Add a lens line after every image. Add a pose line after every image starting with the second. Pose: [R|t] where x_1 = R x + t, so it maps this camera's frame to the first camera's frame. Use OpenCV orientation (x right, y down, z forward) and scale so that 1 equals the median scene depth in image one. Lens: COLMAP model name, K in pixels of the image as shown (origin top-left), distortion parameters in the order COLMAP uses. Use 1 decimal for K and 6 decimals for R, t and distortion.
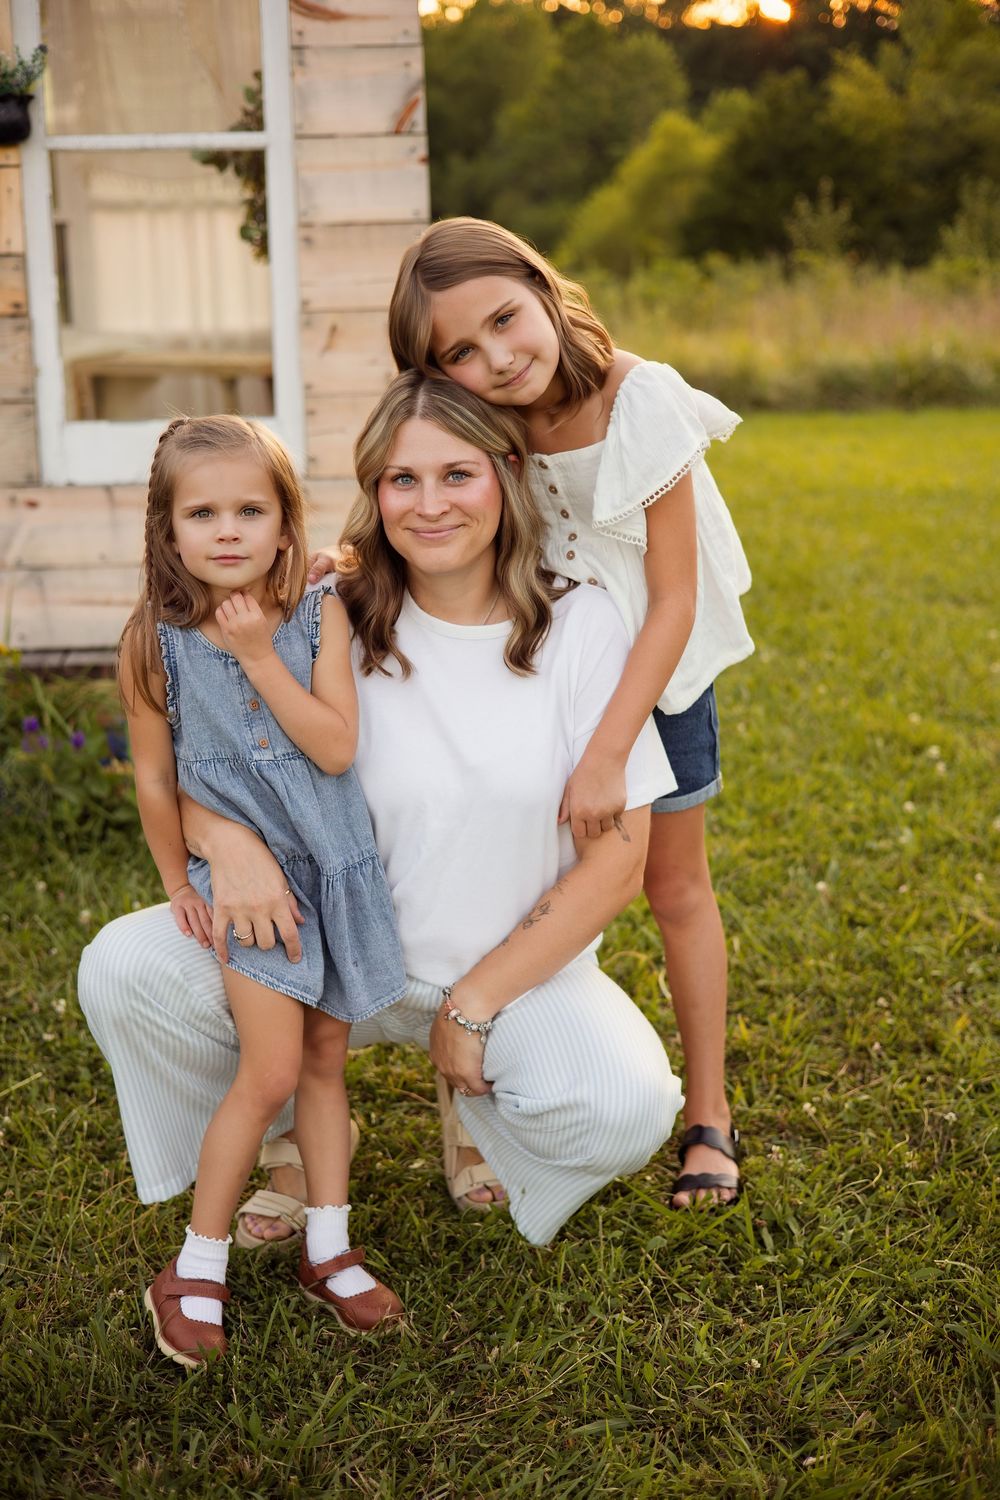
lens RADIAL K [[2103.7, 0, 496.4], [0, 2103.7, 732.4], [0, 0, 1]] dist [0.014989, 0.013398]
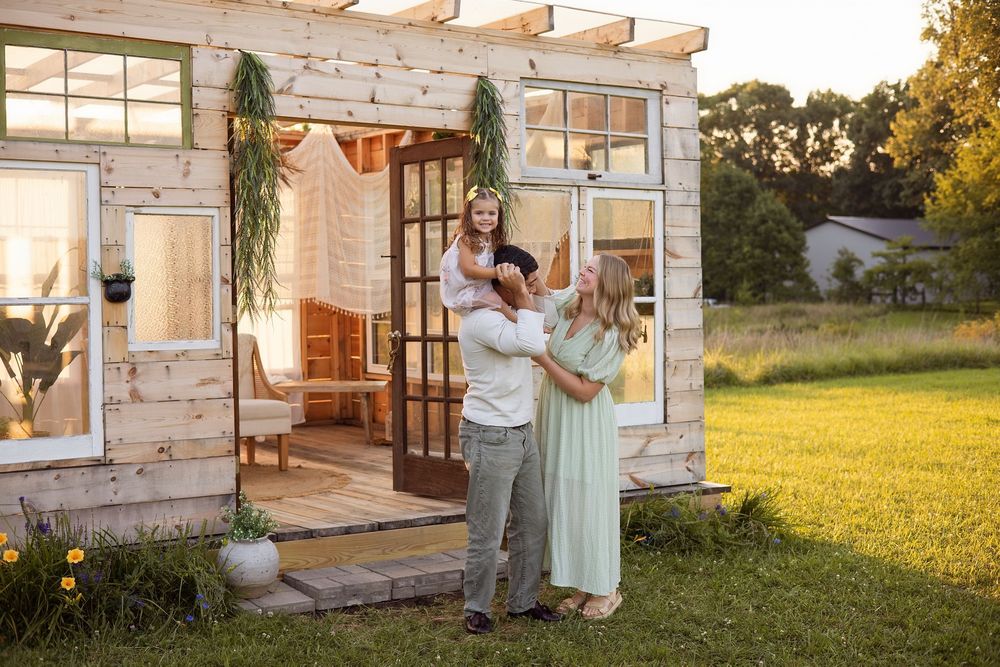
lens RADIAL K [[1391.7, 0, 505.3], [0, 1391.7, 304.0], [0, 0, 1]] dist [0.018032, 0.017252]
pose [[0.853229, 0.011814, 0.521403, -1.221609], [0.109488, 0.973407, -0.201223, 0.064877], [-0.509915, 0.228777, 0.829245, -0.390638]]
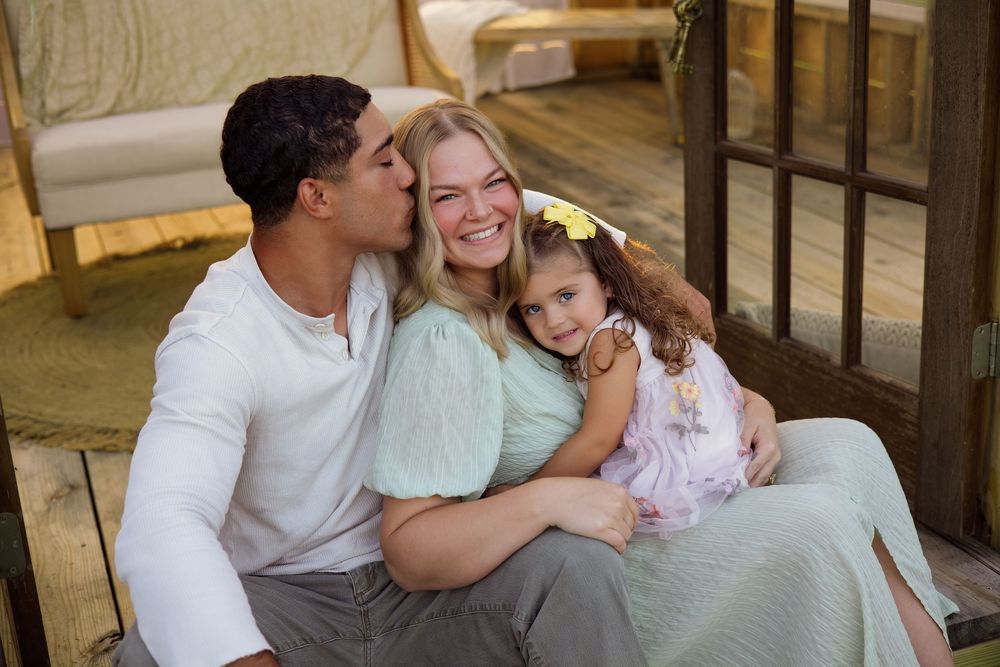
lens RADIAL K [[1402.5, 0, 494.9], [0, 1402.5, 334.0], [0, 0, 1]] dist [0.014989, 0.013398]
pose [[0.960231, -0.118198, 0.252953, -0.654452], [0.093431, 0.989770, 0.107822, -0.183790], [-0.263110, -0.079901, 0.961452, 0.626070]]
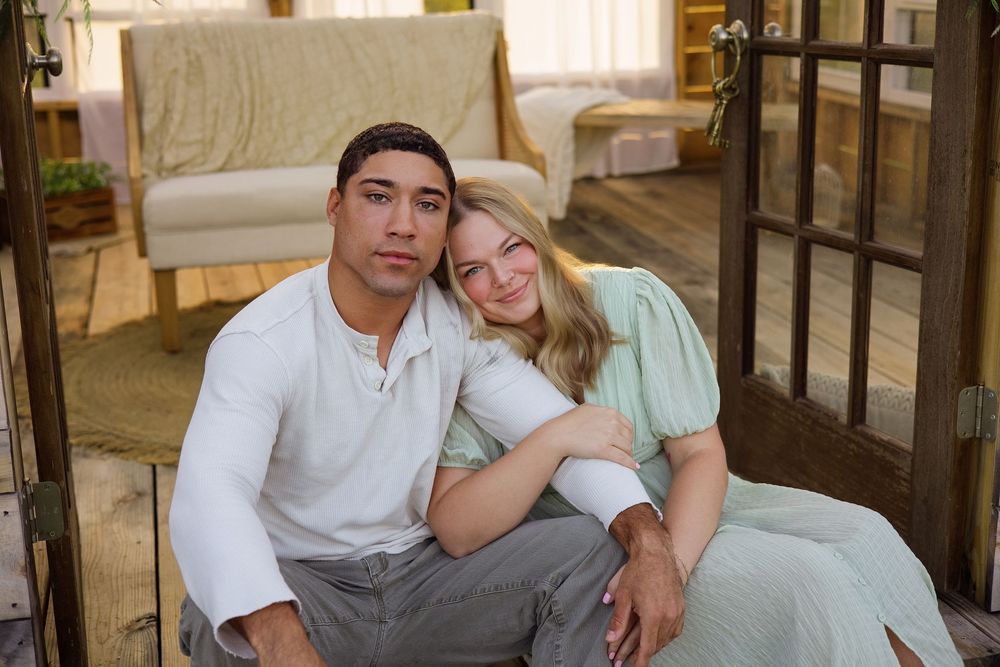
lens RADIAL K [[1400.2, 0, 500.0], [0, 1400.2, 333.5], [0, 0, 1]] dist [0.022909, -0.030819]
pose [[0.985040, -0.041420, 0.167271, -0.624505], [0.036354, 0.998786, 0.033237, -0.162285], [-0.168445, -0.026659, 0.985350, 0.572774]]
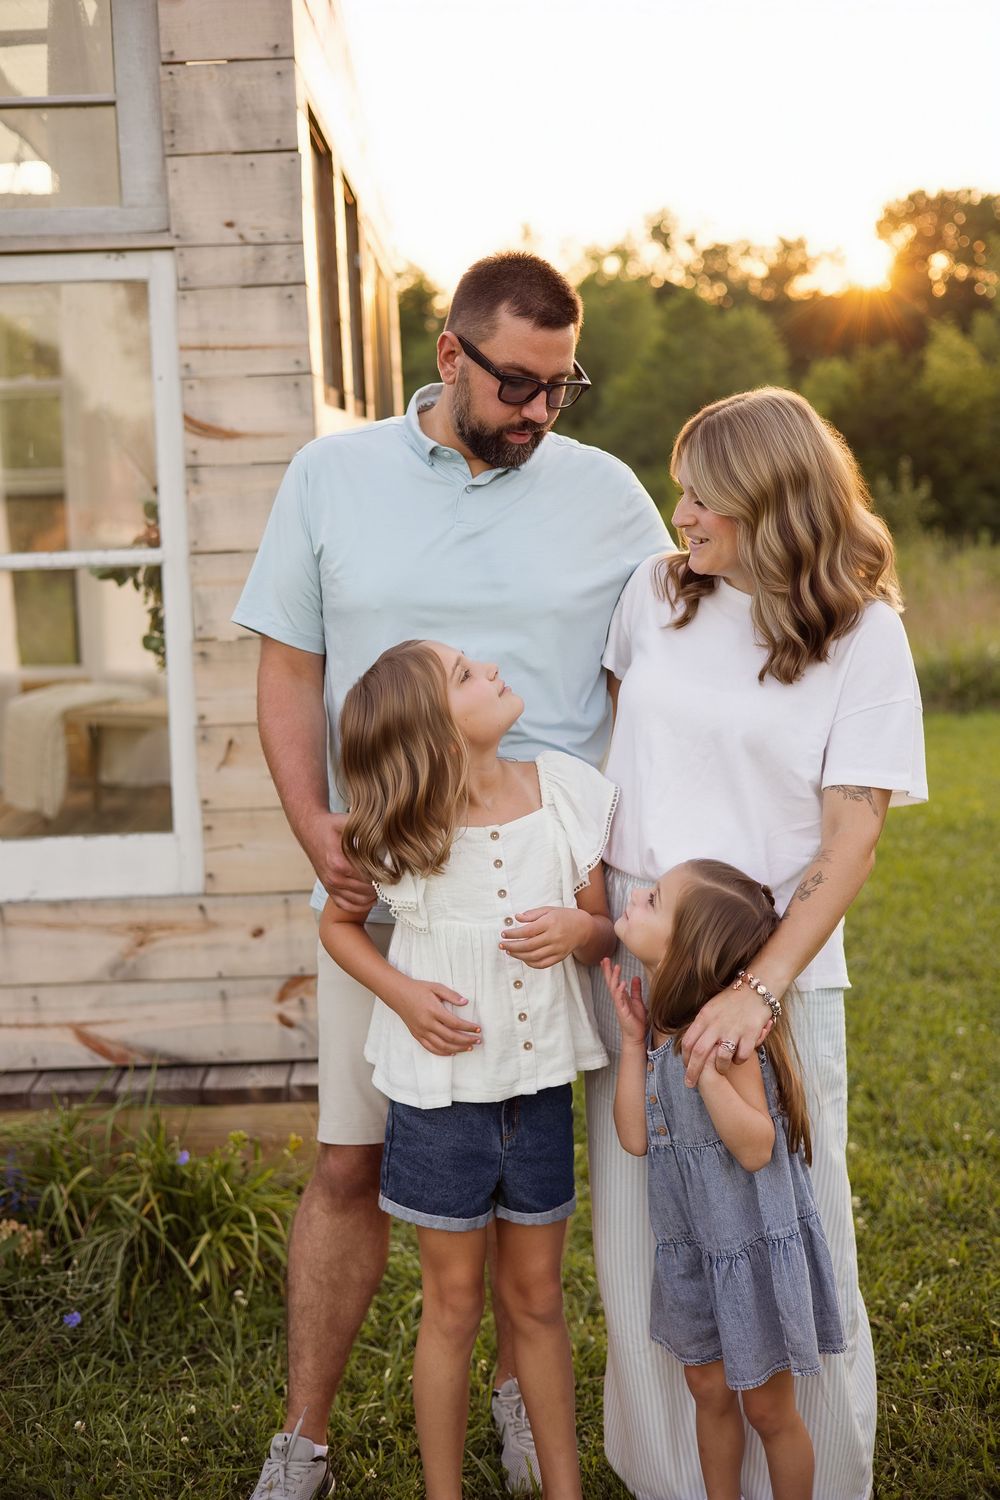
lens RADIAL K [[2087.6, 0, 499.6], [0, 2087.6, 716.1], [0, 0, 1]] dist [0.018032, 0.017252]
pose [[0.998408, -0.007898, -0.055850, 0.103247], [0.000857, 0.992159, -0.124976, -0.086033], [0.056399, 0.124729, 0.990587, 0.052173]]
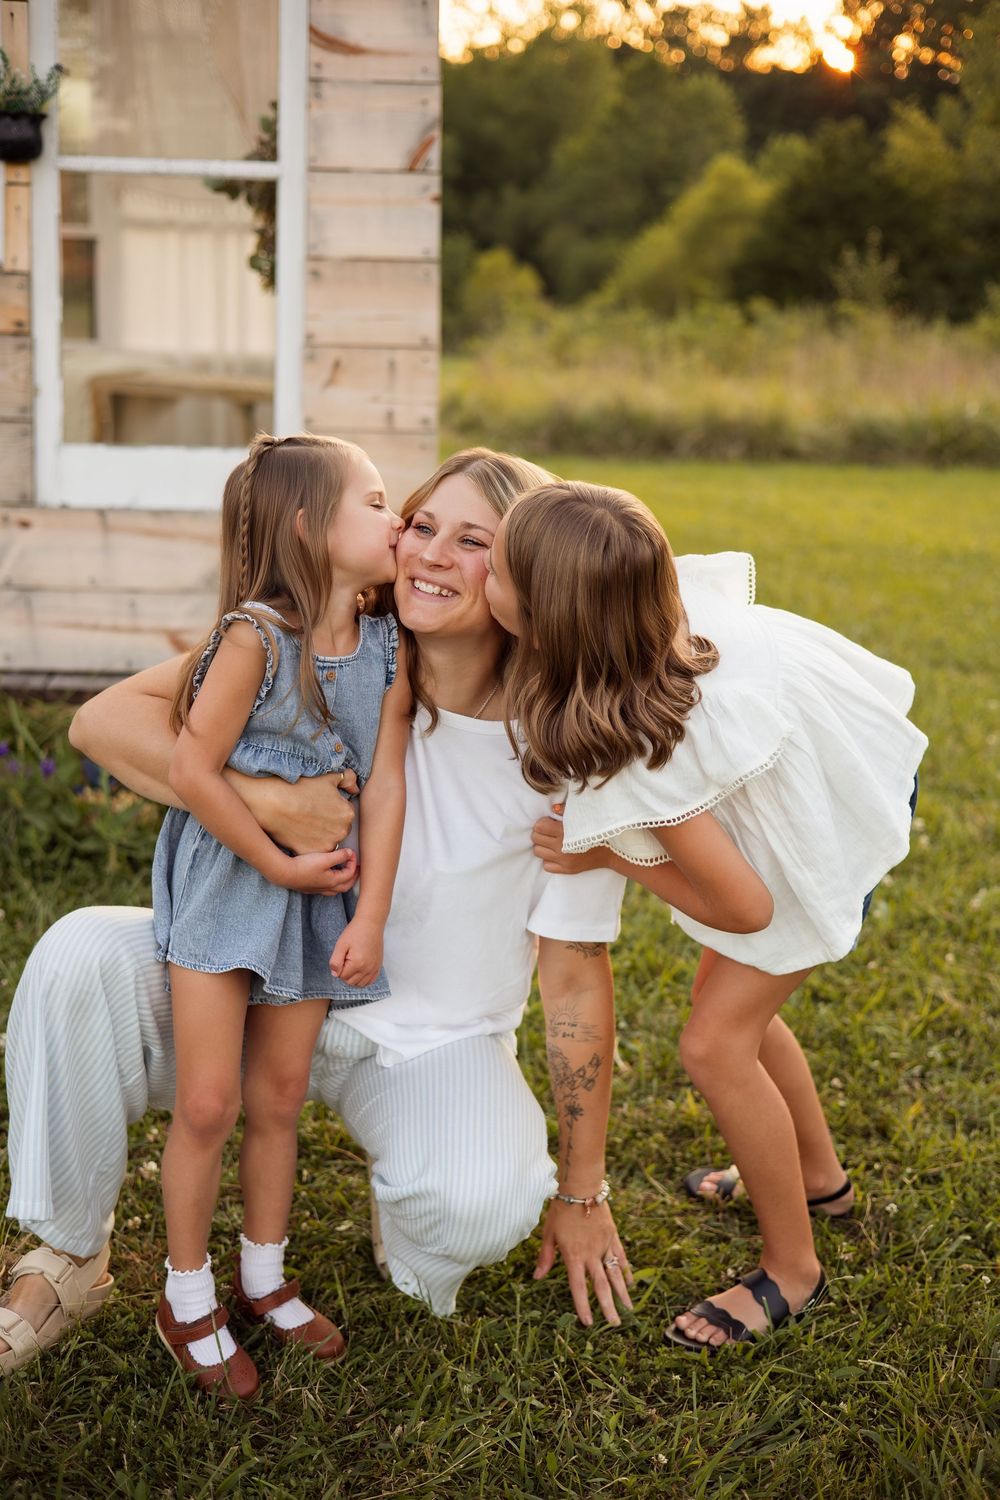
lens RADIAL K [[2100.4, 0, 500.0], [0, 2100.4, 750.0], [0, 0, 1]] dist [0.022909, -0.030819]
pose [[0.998455, 0.054523, -0.010759, 0.020396], [-0.054582, 0.998495, -0.005359, -0.009293], [0.010451, 0.005938, 0.999928, 0.011958]]
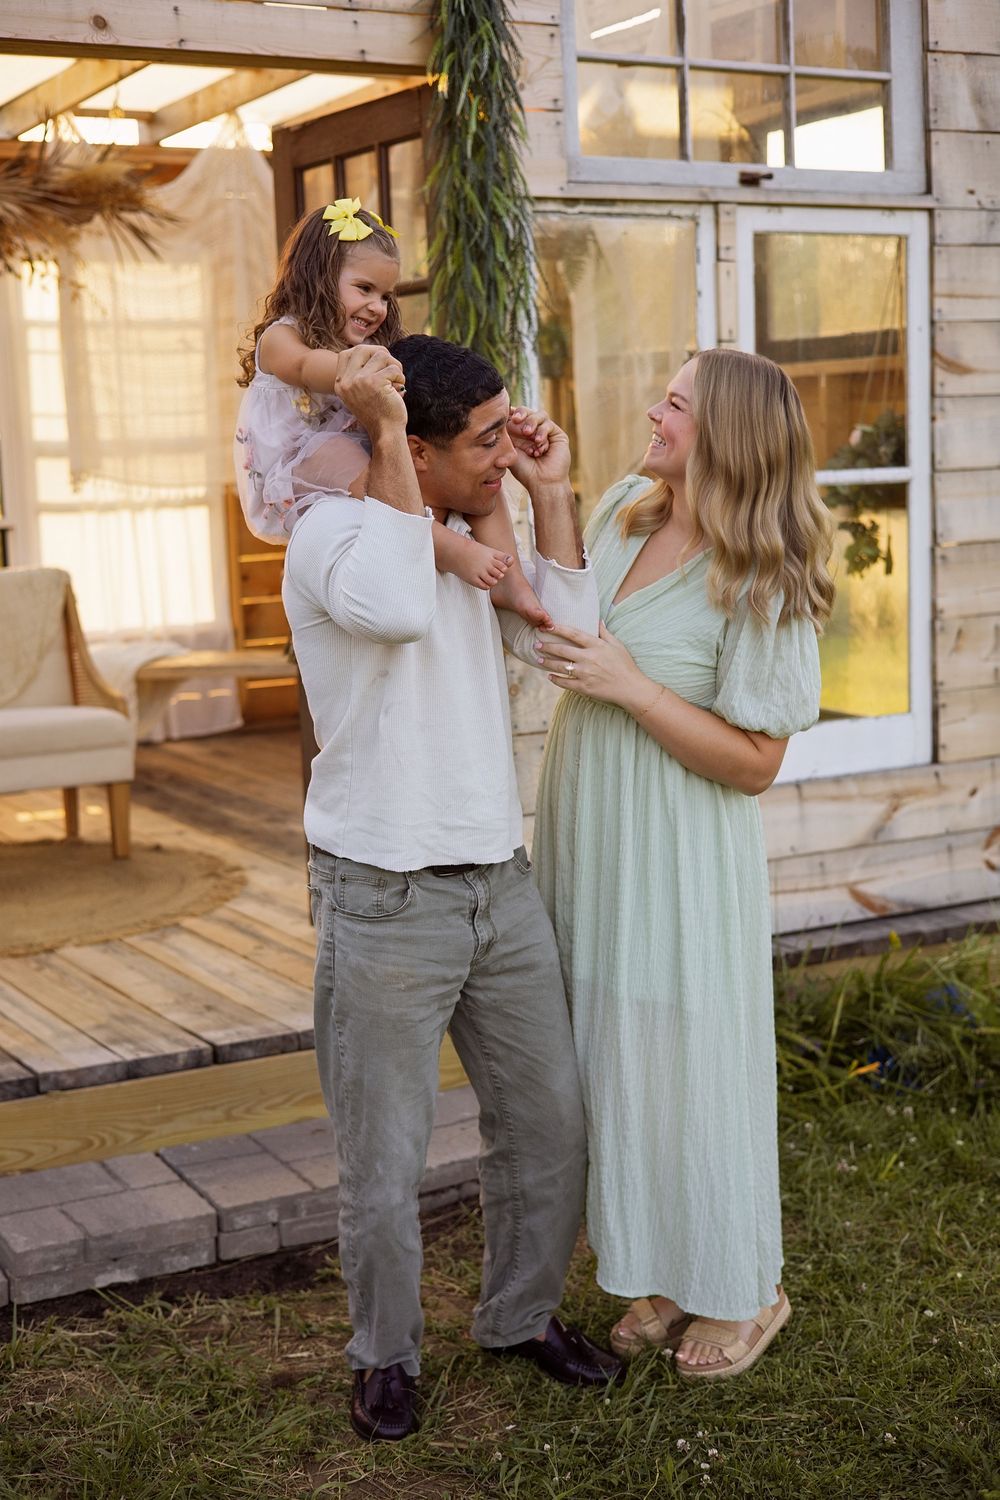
lens RADIAL K [[2103.7, 0, 496.4], [0, 2103.7, 732.4], [0, 0, 1]] dist [0.014989, 0.013398]
pose [[0.905510, -0.065597, 0.419224, -0.812001], [0.114266, 0.989178, -0.092031, -0.062861], [-0.408650, 0.131238, 0.903206, 0.075819]]
